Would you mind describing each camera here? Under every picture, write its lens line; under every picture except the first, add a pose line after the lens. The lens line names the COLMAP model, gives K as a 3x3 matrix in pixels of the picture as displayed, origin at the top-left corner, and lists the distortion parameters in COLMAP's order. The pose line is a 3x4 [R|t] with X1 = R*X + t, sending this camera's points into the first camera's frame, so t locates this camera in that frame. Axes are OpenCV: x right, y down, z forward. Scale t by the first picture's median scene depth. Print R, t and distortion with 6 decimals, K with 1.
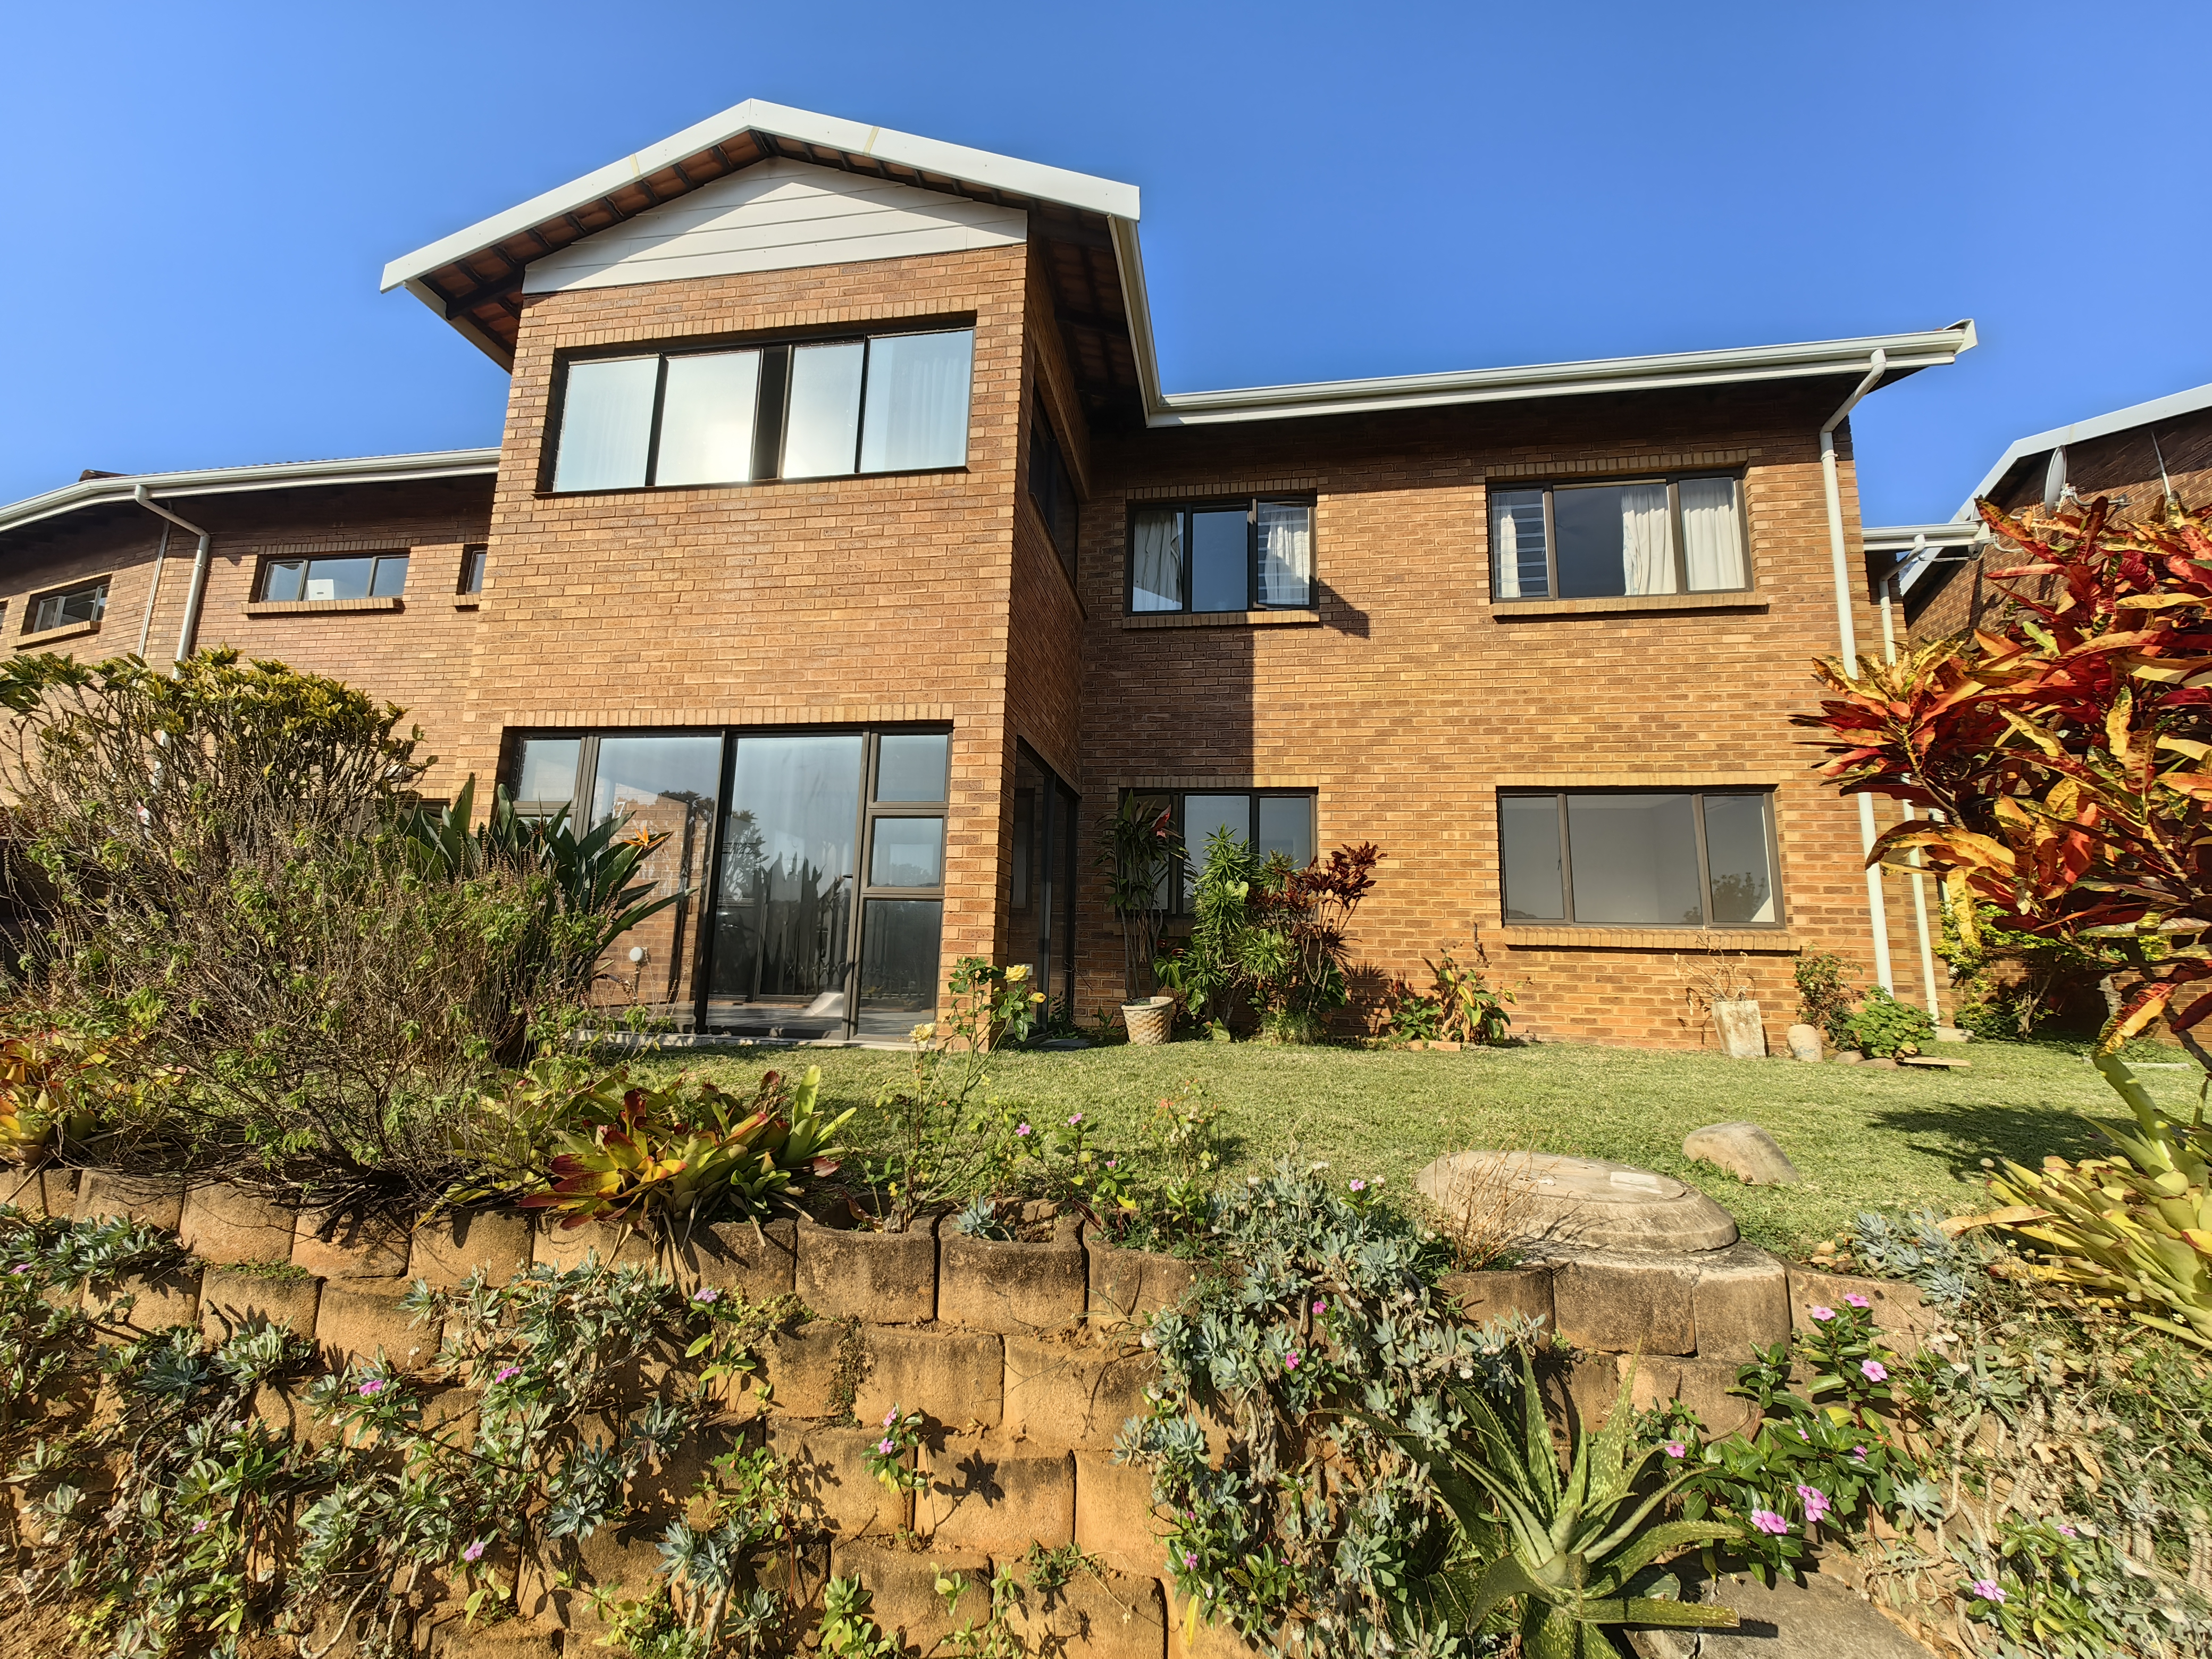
lens RADIAL K [[851.8, 0, 1111.1], [0, 851.8, 828.7], [0, 0, 1]] dist [0.005525, -0.000287]
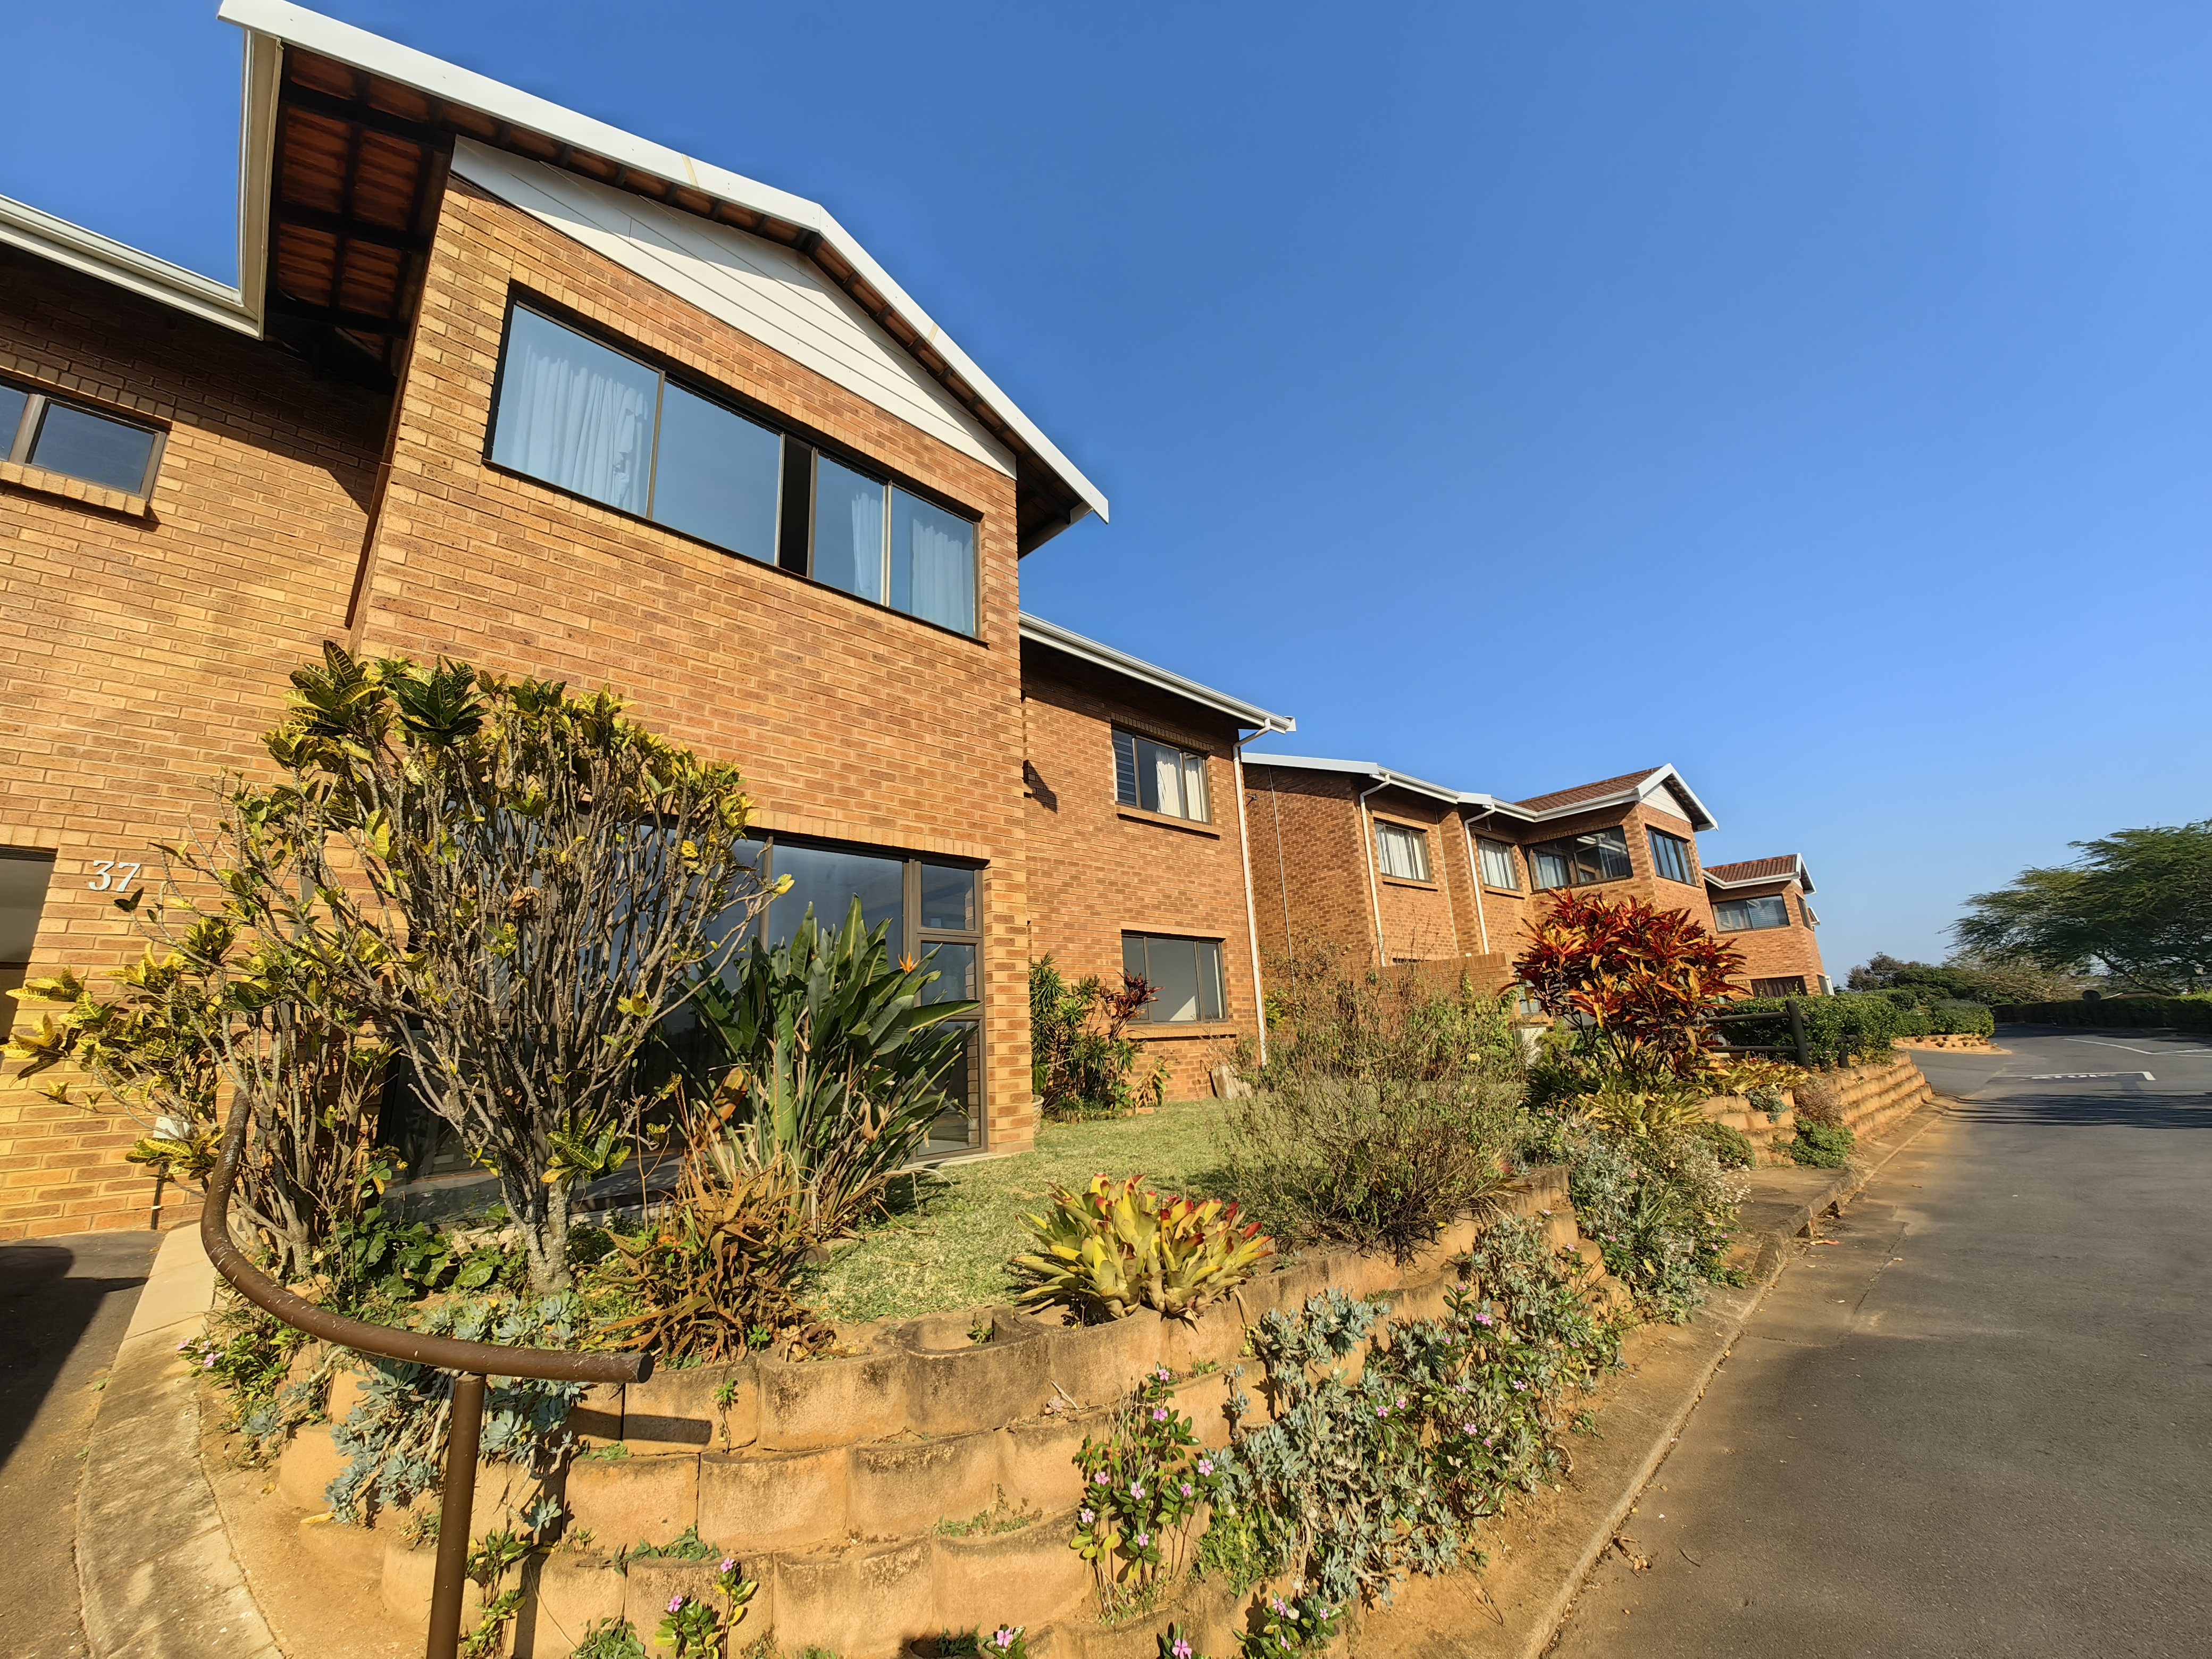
lens RADIAL K [[851.8, 0, 1113.1], [0, 851.8, 833.3], [0, 0, 1]] dist [0.005525, -0.000287]
pose [[0.587433, 0.144390, 0.796287, -0.766431], [-0.057246, 0.988904, -0.137086, -0.011424], [-0.807245, 0.034945, 0.589181, 0.138119]]
